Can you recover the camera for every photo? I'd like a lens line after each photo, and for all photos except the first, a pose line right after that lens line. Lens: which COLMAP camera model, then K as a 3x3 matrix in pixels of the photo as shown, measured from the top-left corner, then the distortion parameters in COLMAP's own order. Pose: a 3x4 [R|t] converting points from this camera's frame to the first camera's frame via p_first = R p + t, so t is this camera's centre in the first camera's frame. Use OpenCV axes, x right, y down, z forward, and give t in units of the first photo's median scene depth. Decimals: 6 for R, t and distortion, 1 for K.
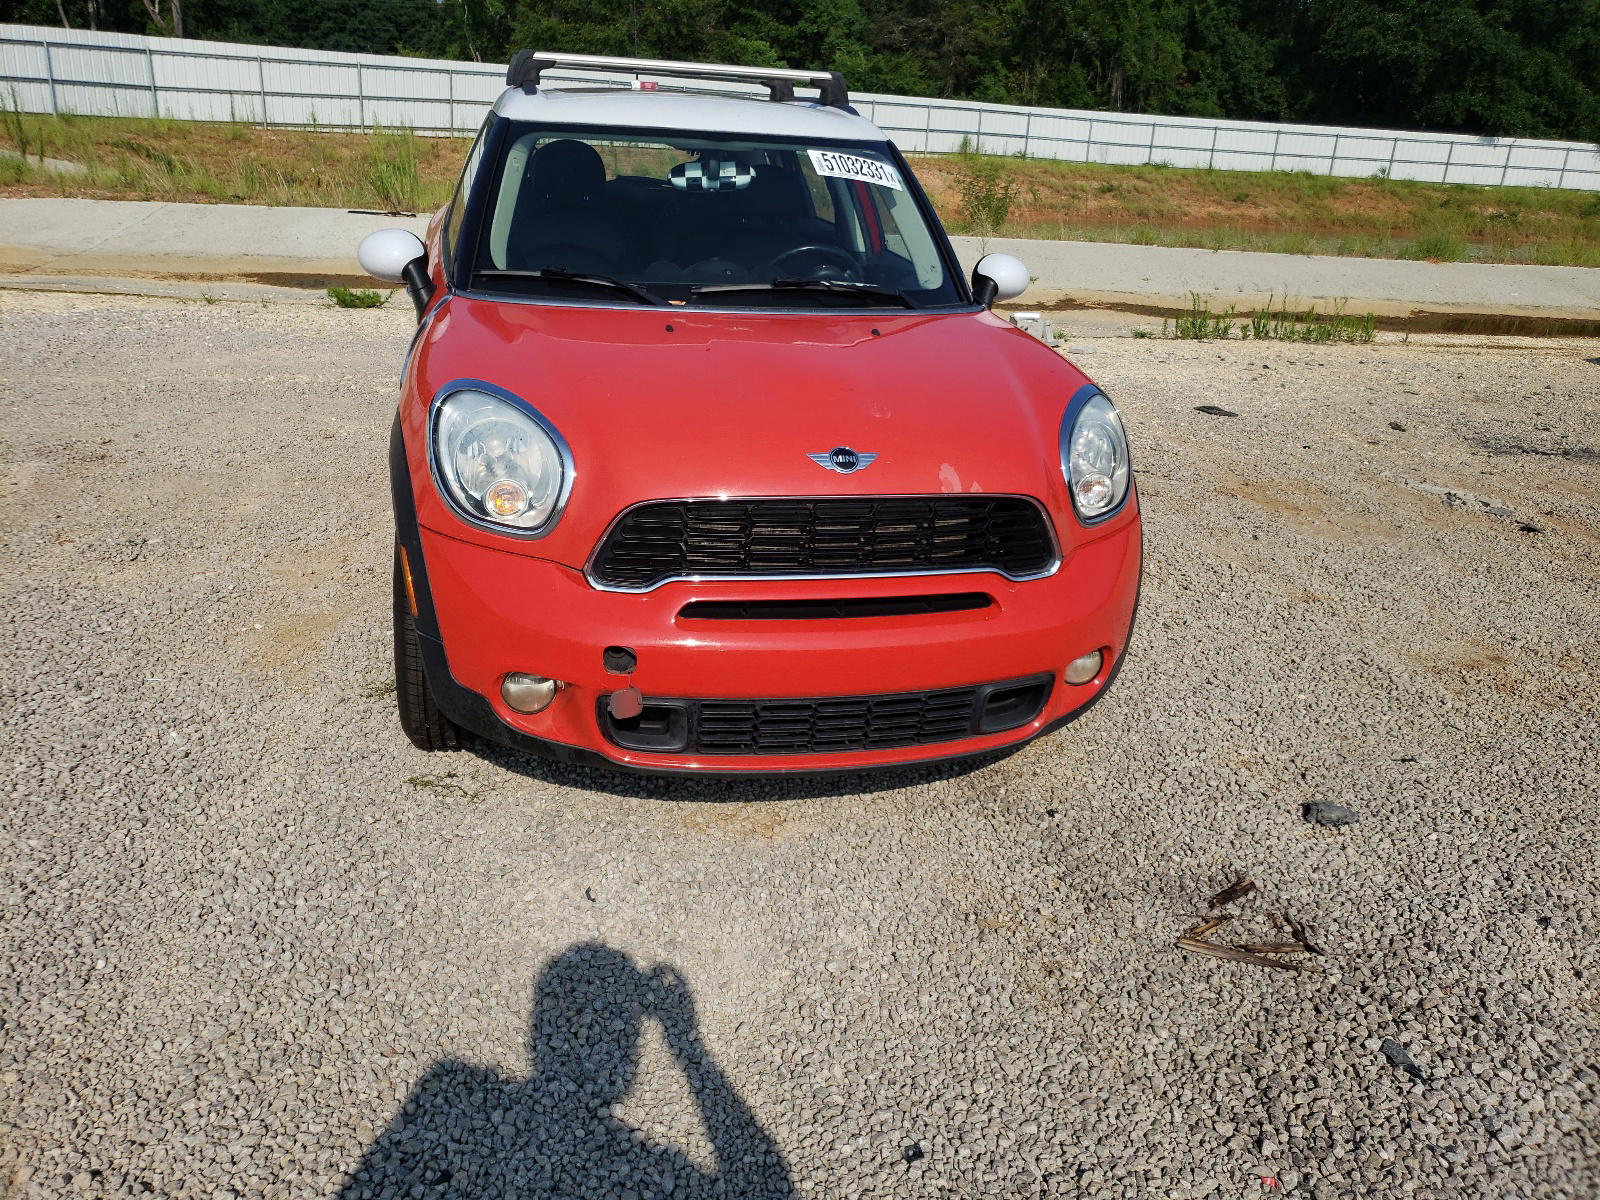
lens RADIAL K [[1273.9, 0, 776.1], [0, 1273.9, 597.4], [0, 0, 1]] dist [-0.048511, 0.088277]
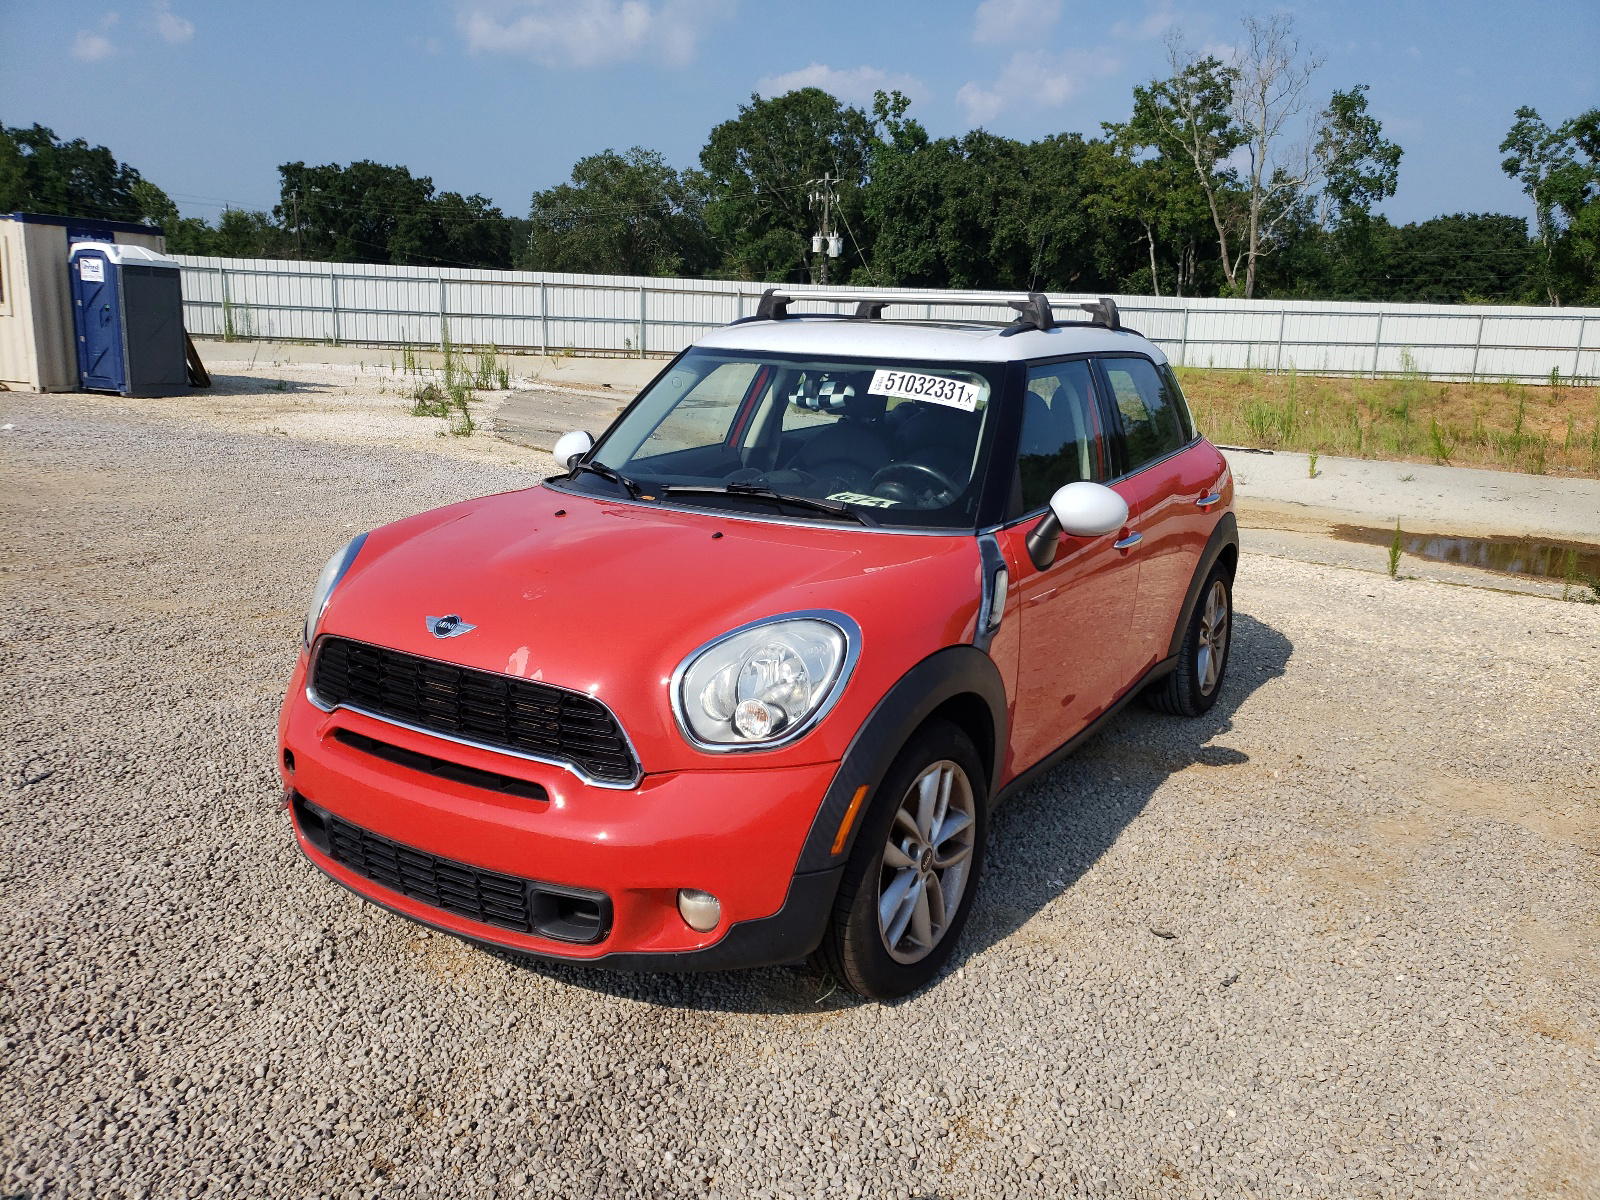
lens RADIAL K [[1276.2, 0, 822.6], [0, 1276.2, 599.4], [0, 0, 1]] dist [-0.000485, 0.018007]
pose [[0.718156, 0.115363, -0.686253, 0.266826], [-0.238226, 0.967333, -0.086687, -0.029222], [0.653835, 0.225738, 0.722179, 0.106756]]
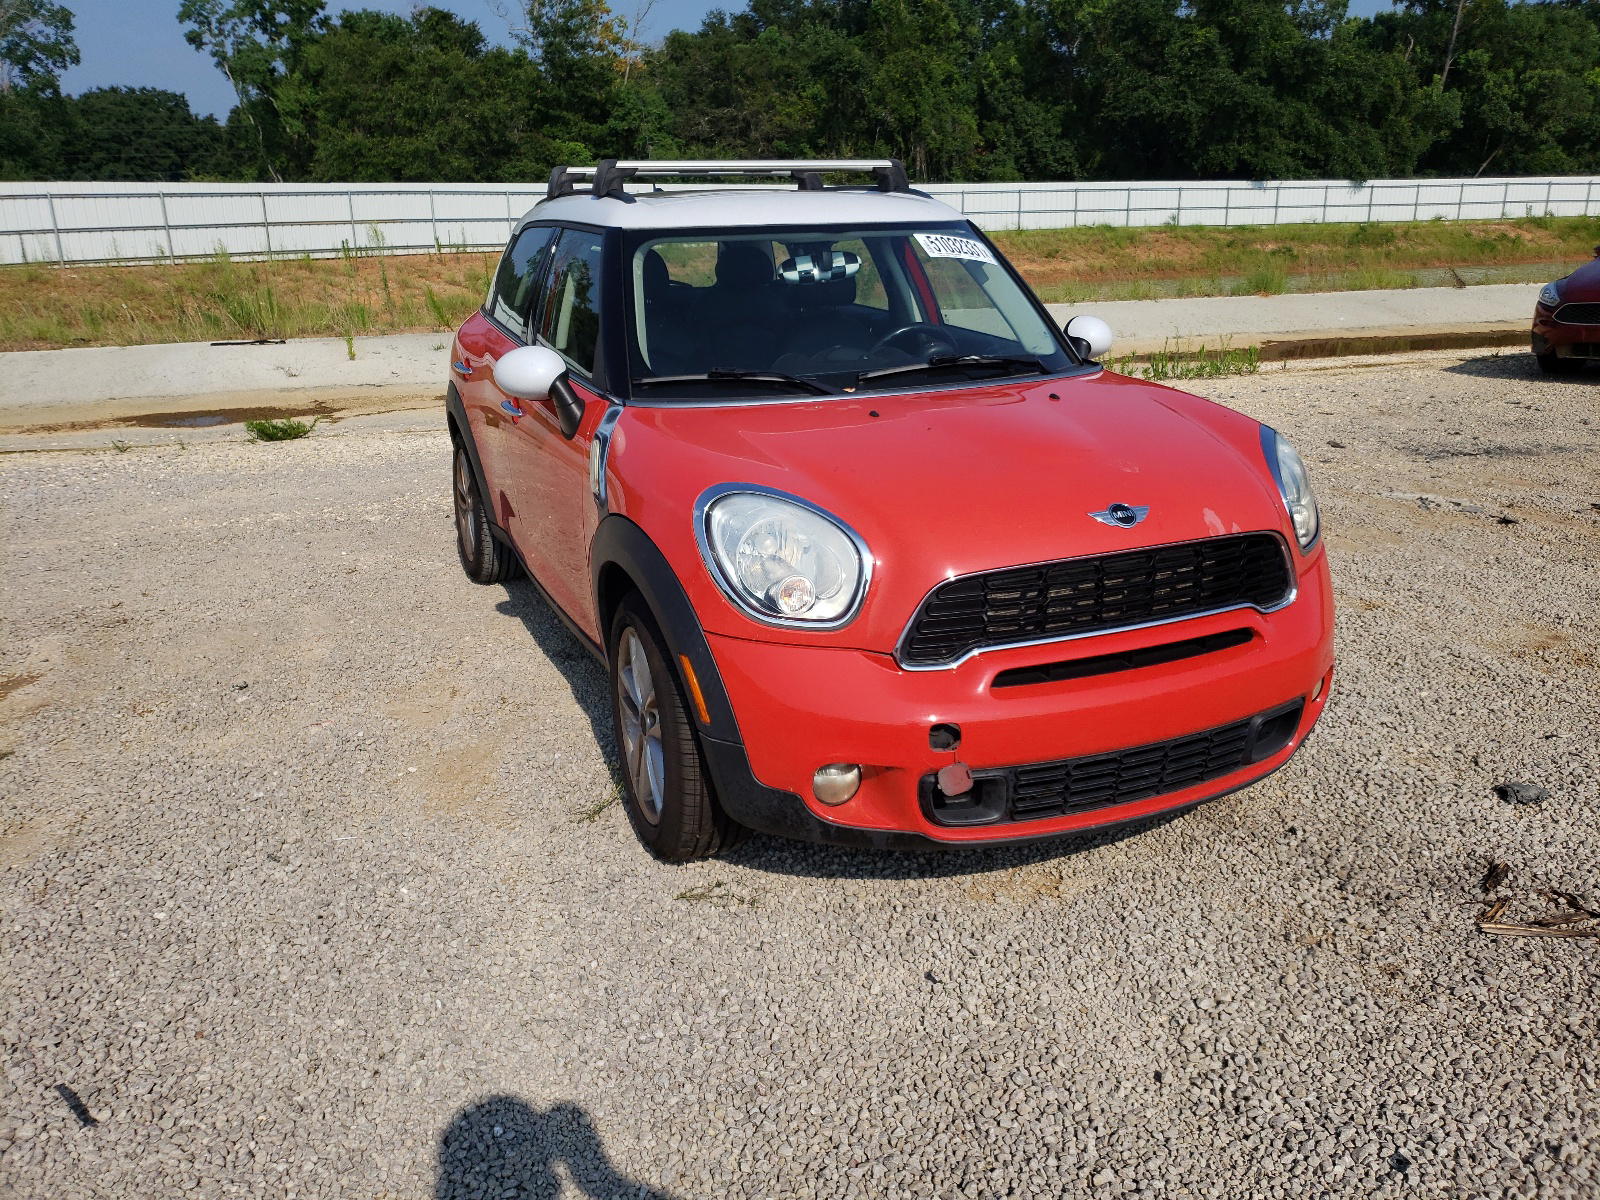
lens RADIAL K [[1276.2, 0, 822.6], [0, 1276.2, 599.4], [0, 0, 1]] dist [-0.000485, 0.018007]
pose [[0.980575, -0.124573, 0.151503, -0.091605], [0.133878, 0.989590, -0.052813, -0.004568], [-0.143347, 0.072070, 0.987045, 0.000683]]
